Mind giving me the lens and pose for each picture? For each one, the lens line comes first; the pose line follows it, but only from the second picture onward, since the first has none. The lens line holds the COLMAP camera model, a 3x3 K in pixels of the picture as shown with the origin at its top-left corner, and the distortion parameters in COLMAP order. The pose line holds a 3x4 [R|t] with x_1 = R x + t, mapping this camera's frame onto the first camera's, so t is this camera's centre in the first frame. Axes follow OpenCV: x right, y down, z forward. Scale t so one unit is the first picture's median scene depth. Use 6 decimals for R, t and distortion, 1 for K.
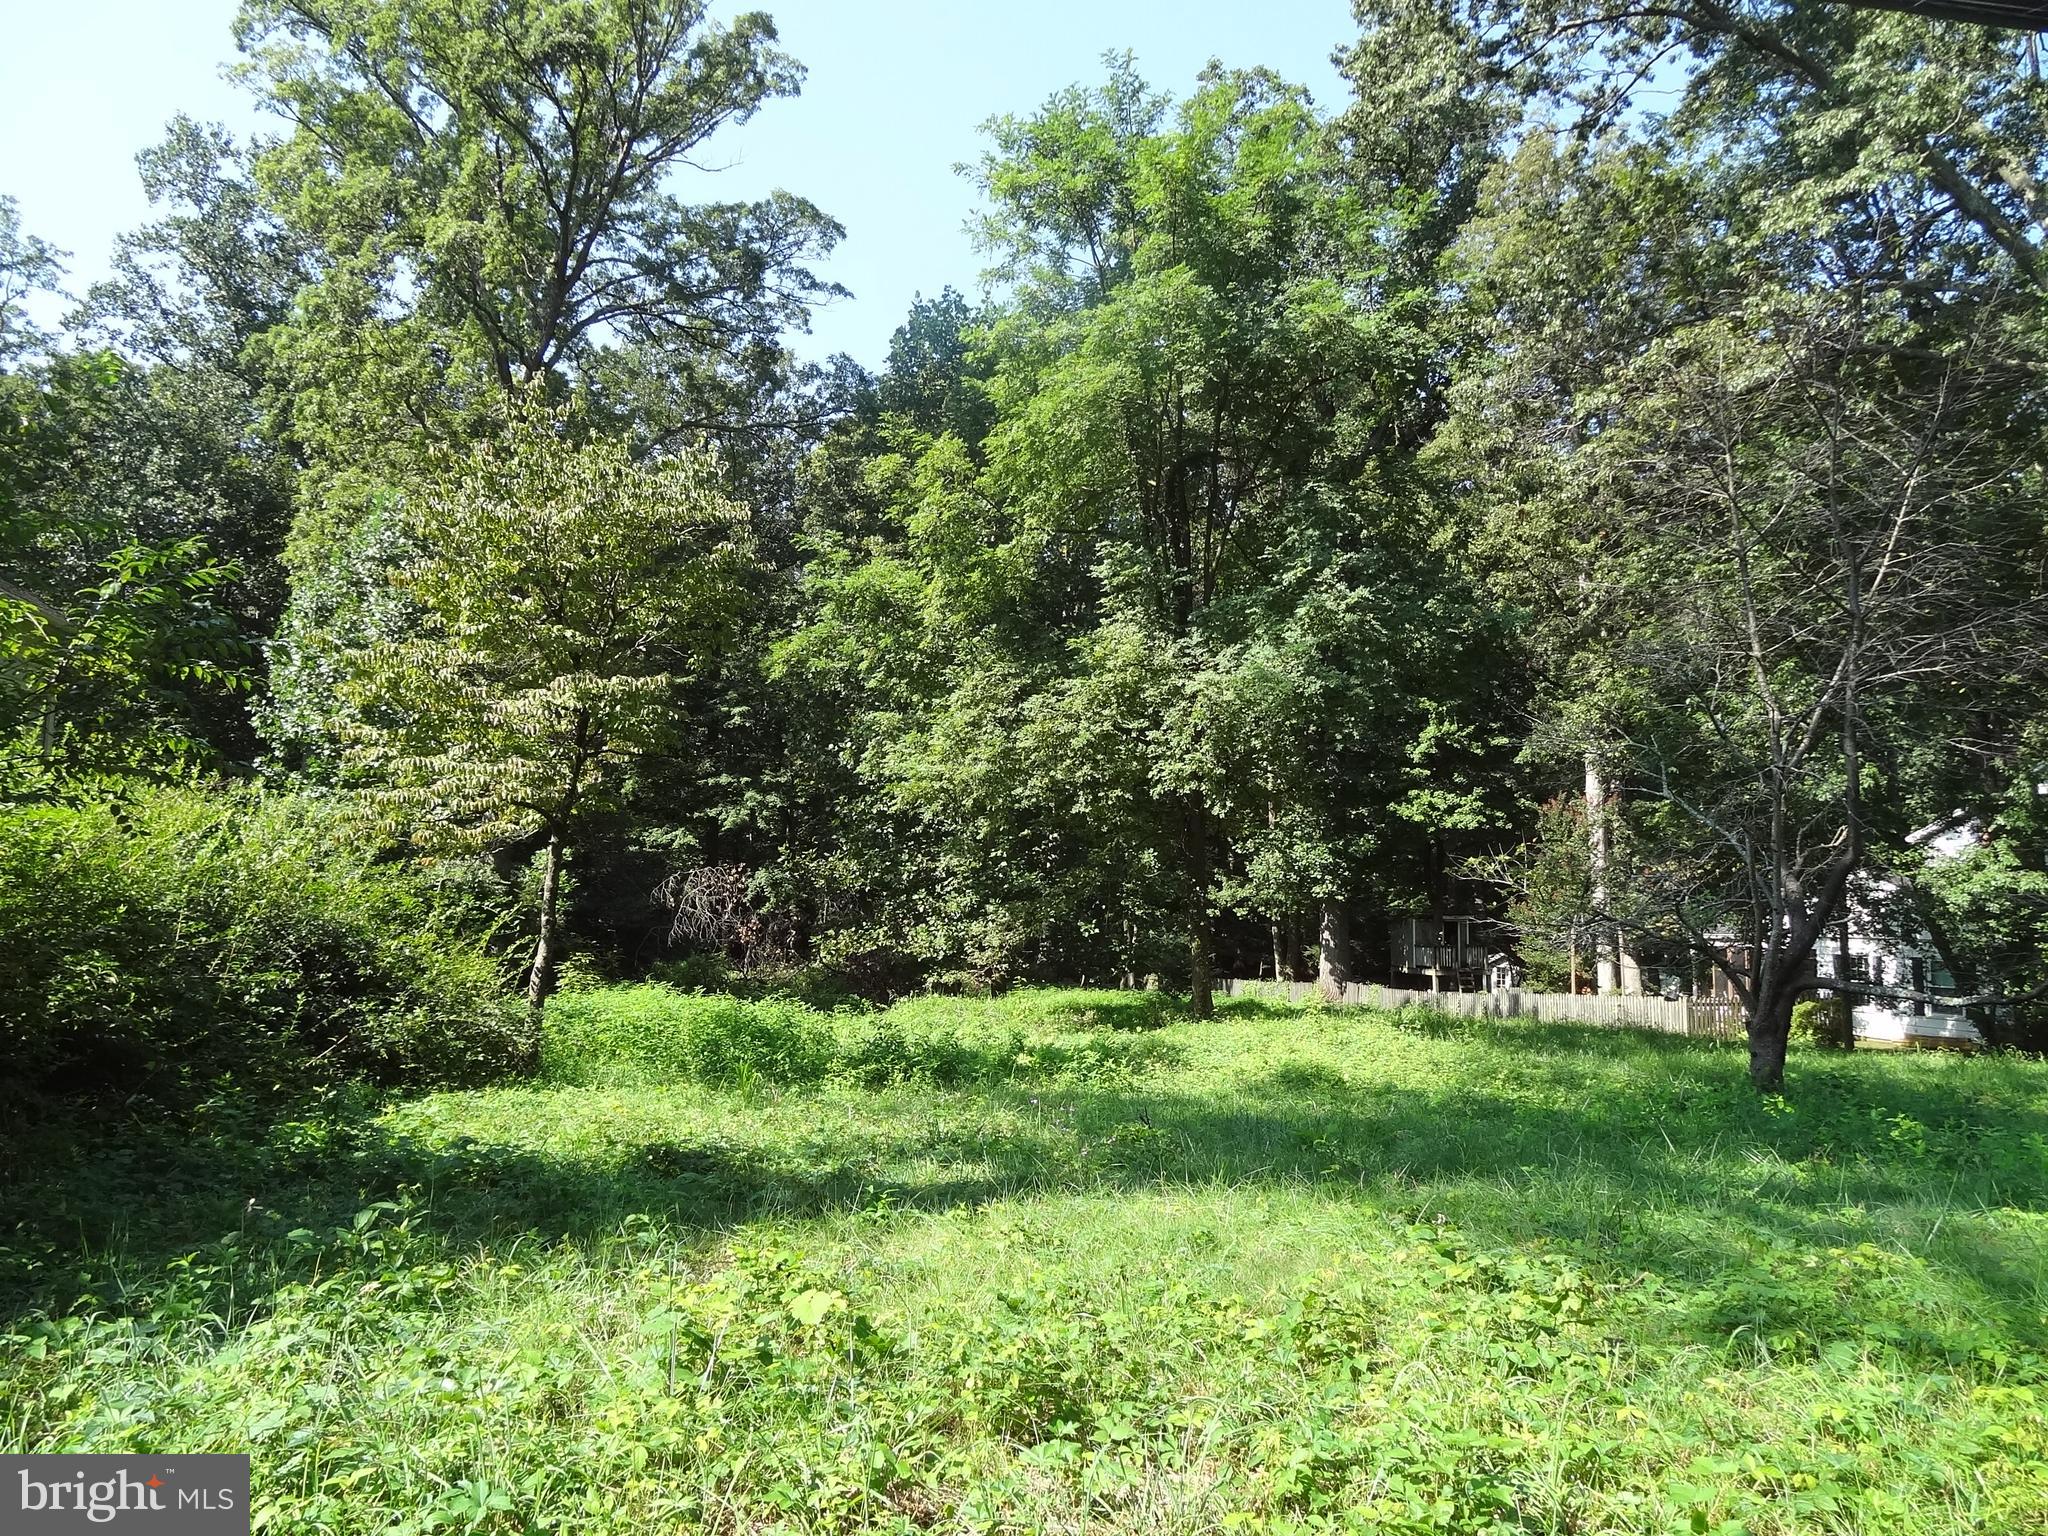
lens RADIAL K [[1441.1, 0, 1020.7], [0, 1441.1, 779.8], [0, 0, 1]] dist [0.005701, -0.014390]
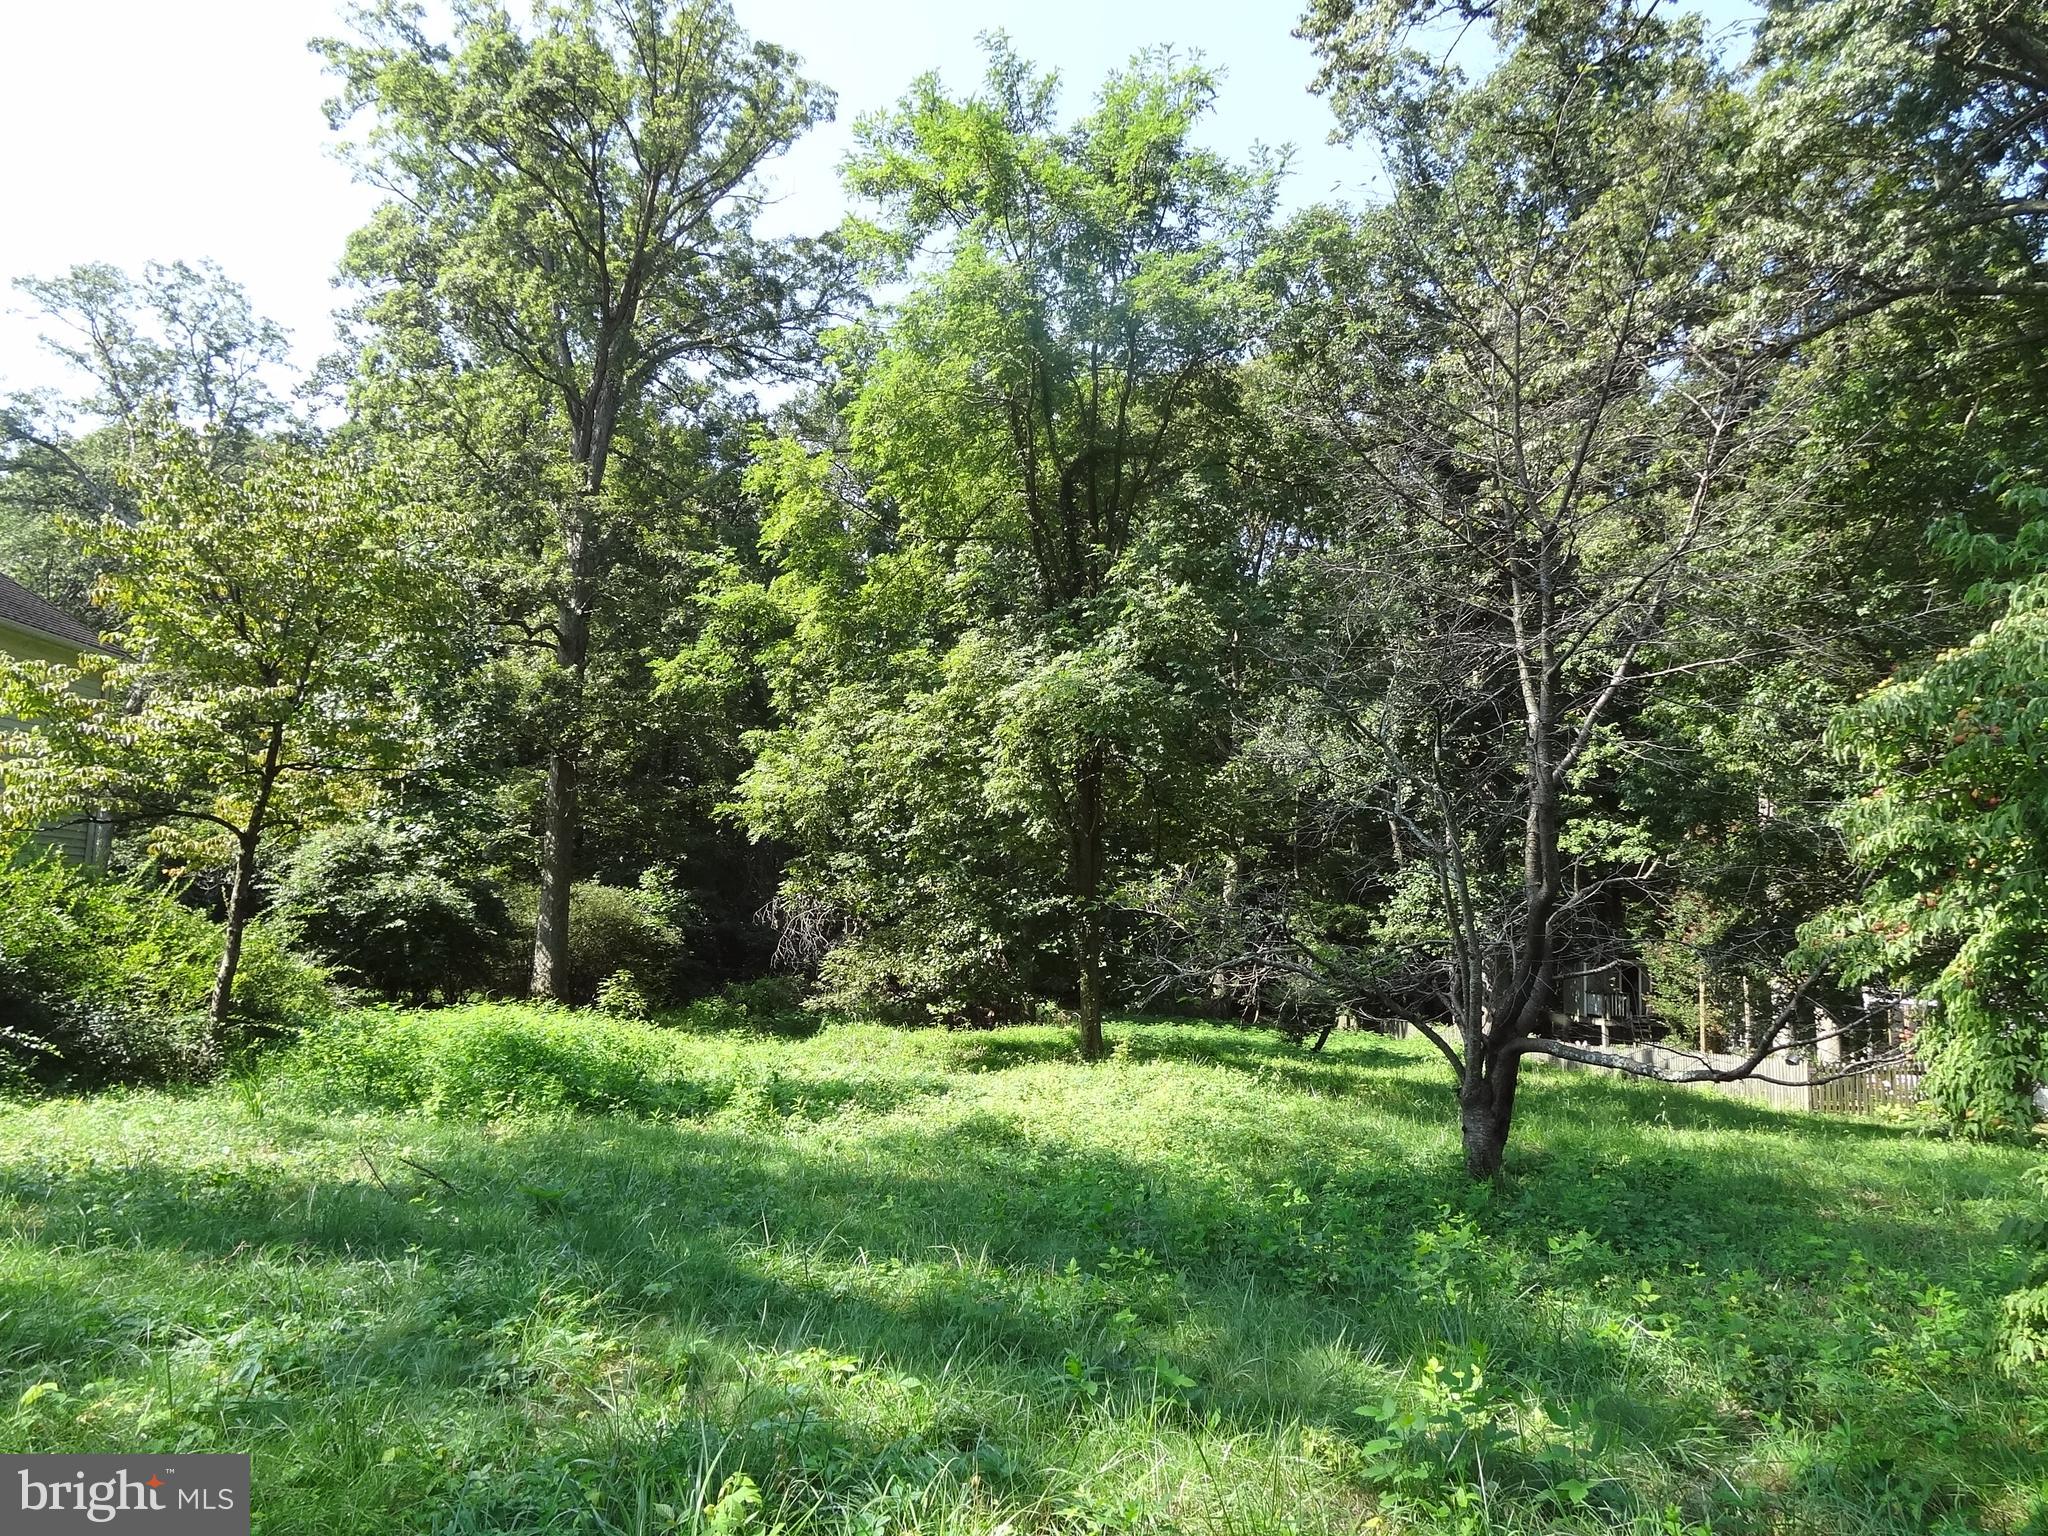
lens RADIAL K [[1441.1, 0, 1020.8], [0, 1441.1, 767.3], [0, 0, 1]] dist [0.005701, -0.014390]
pose [[0.975609, -0.001108, -0.219513, 0.213622], [-0.005379, 0.999566, -0.028950, 0.004451], [0.219450, 0.029425, 0.975180, 0.068248]]
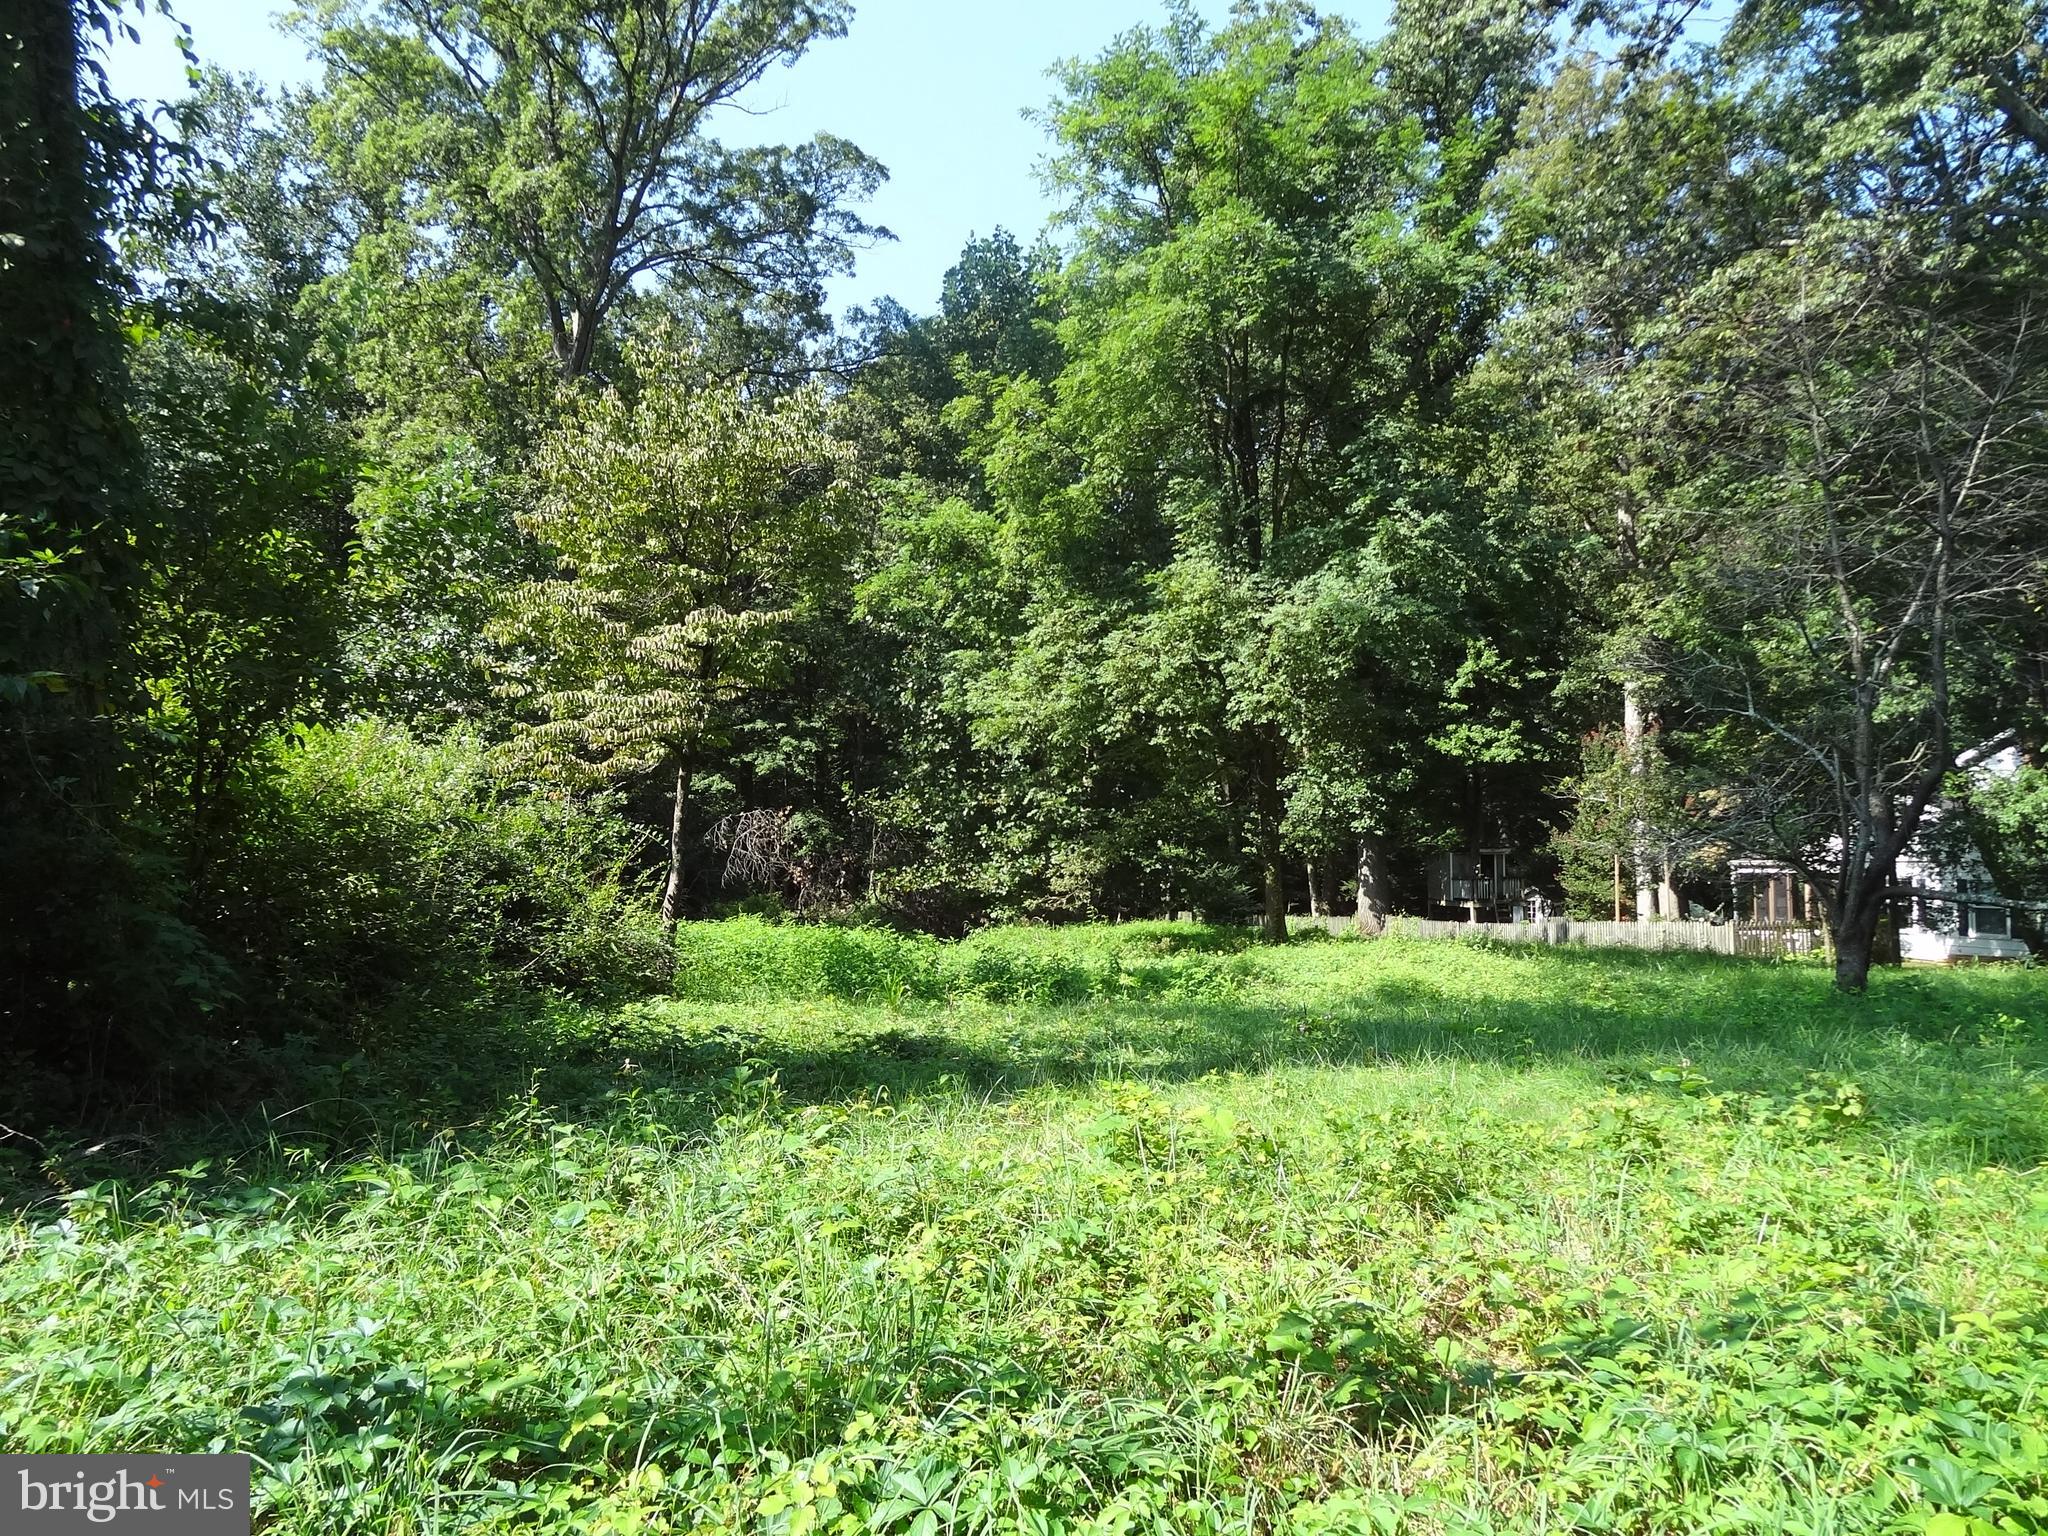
lens RADIAL K [[1441.1, 0, 1027.6], [0, 1441.1, 773.3], [0, 0, 1]] dist [0.005701, -0.014390]
pose [[0.999900, -0.013628, -0.003752, -0.033844], [0.013746, 0.999347, 0.033404, 0.005368], [0.003295, -0.033452, 0.999435, -0.018779]]
